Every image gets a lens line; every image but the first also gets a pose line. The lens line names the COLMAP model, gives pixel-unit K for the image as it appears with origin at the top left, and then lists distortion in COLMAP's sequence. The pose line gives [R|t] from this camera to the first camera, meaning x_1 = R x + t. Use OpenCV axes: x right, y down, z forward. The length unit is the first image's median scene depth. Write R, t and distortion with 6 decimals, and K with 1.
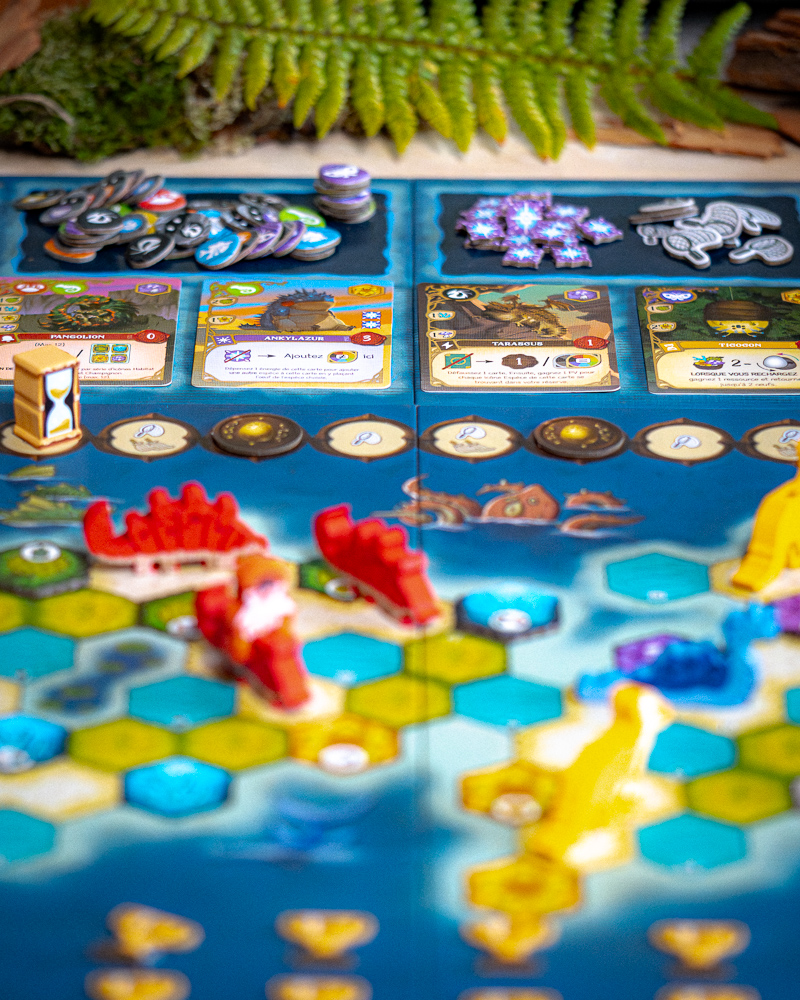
lens RADIAL K [[5134.7, 0, 400.0], [0, 5134.7, 500.0], [0, 0, 1]] dist [0.010481, -5.746428]
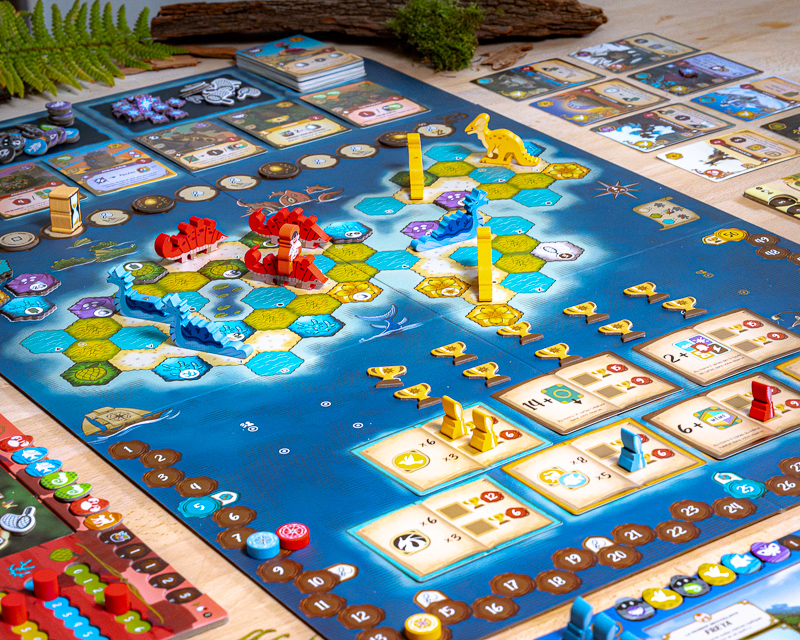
lens RADIAL K [[2177.0, 0, 442.2], [0, 2177.0, 319.8], [0, 0, 1]] dist [0.001126, -0.078627]
pose [[0.812090, -0.271834, 0.516348, -0.398749], [0.272544, 0.959114, 0.076284, -0.002427], [-0.515974, 0.078778, 0.852974, 0.143717]]
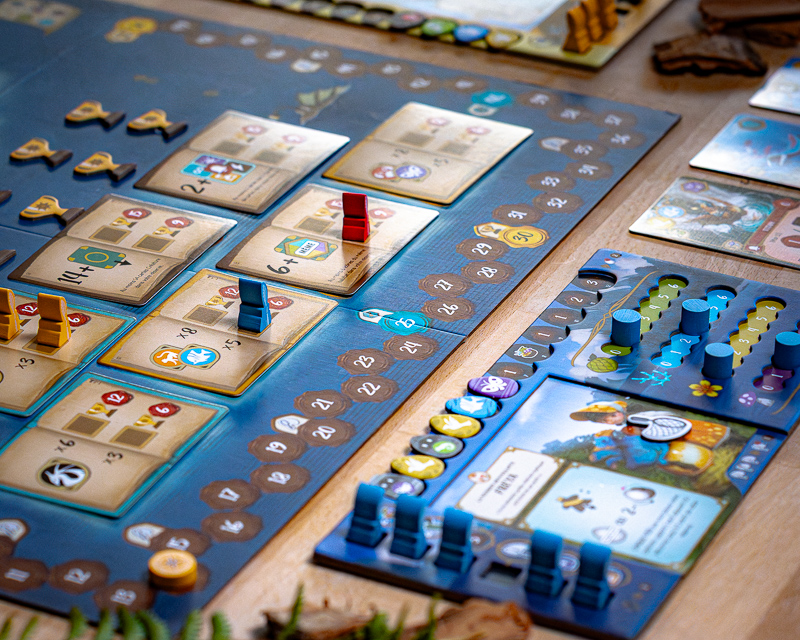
lens RADIAL K [[3079.7, 0, 400.0], [0, 3079.7, 320.0], [0, 0, 1]] dist [0.004183, -0.572490]
pose [[0.430338, -0.425851, 0.795902, -0.587212], [0.369250, 0.887625, 0.275277, -0.082991], [-0.823689, 0.175425, 0.539224, 0.265553]]
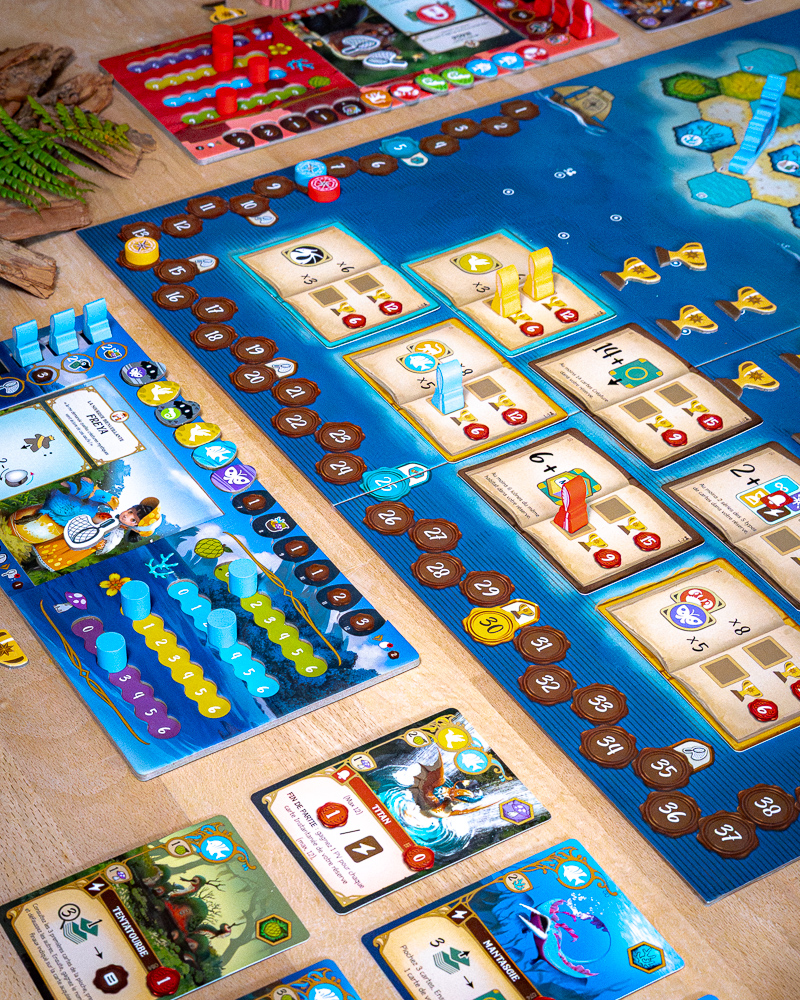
lens RADIAL K [[1972.7, 0, 260.2], [0, 1972.7, 652.8], [0, 0, 1]] dist [0.001067, 0.146454]
pose [[0.501158, 0.598081, -0.625411, 0.325133], [-0.361110, 0.801327, 0.476943, -0.069530], [0.786410, -0.013182, 0.617565, 0.331699]]
